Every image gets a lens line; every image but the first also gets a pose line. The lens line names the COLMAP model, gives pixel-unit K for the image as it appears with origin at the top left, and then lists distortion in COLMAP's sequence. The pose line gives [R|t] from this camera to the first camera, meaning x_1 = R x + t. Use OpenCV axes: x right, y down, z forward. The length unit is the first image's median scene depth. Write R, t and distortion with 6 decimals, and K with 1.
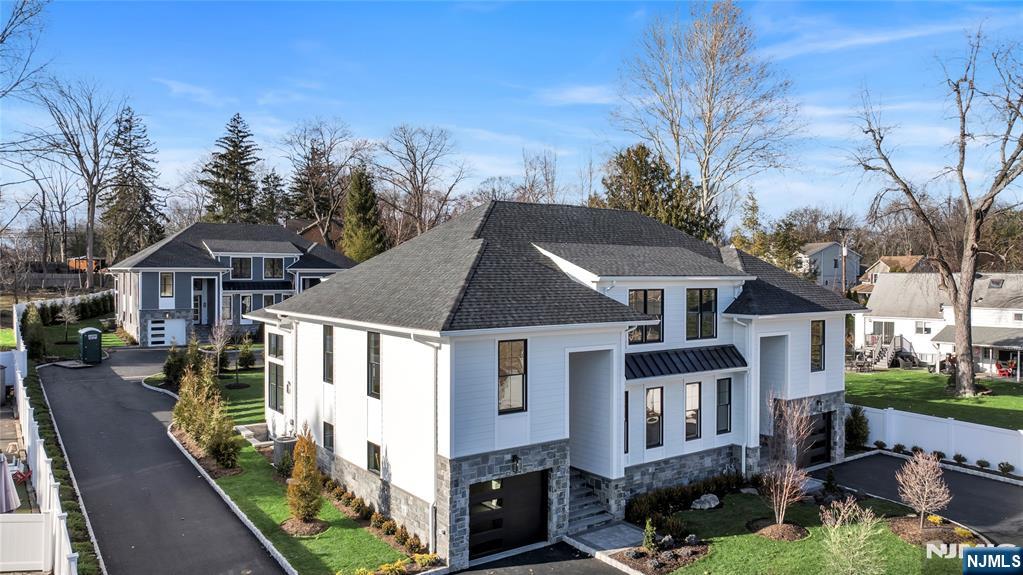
lens RADIAL K [[728.3, 0, 511.5], [0, 728.3, 287.5], [0, 0, 1]] dist [0.002076, 0.002814]
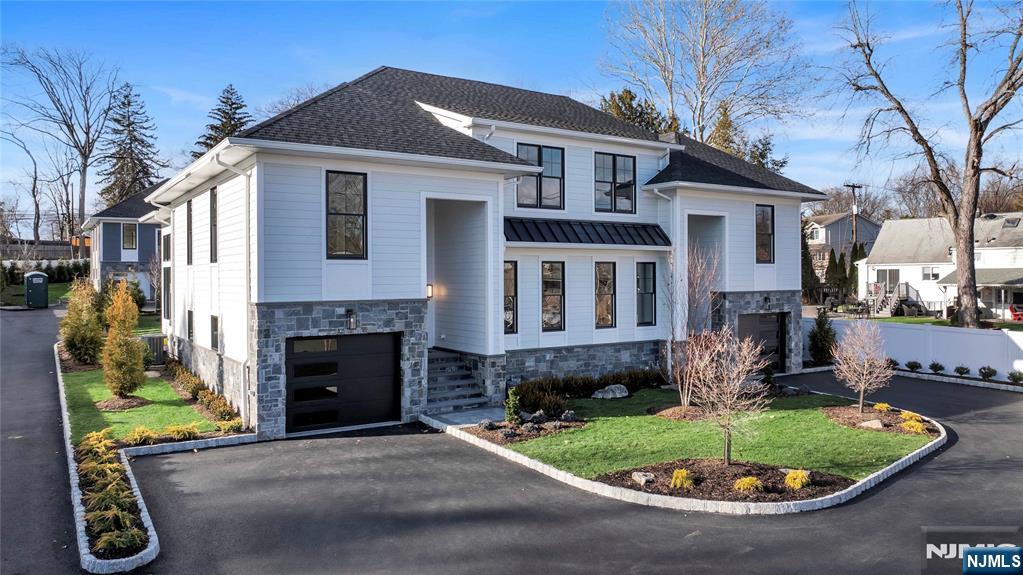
lens RADIAL K [[725.4, 0, 511.5], [0, 725.4, 287.5], [0, 0, 1]] dist [-0.005267, 0.006159]
pose [[0.998750, -0.007689, -0.049380, 0.174374], [0.007304, 0.999941, -0.007978, 0.160433], [0.049438, 0.007608, 0.998748, 0.133352]]
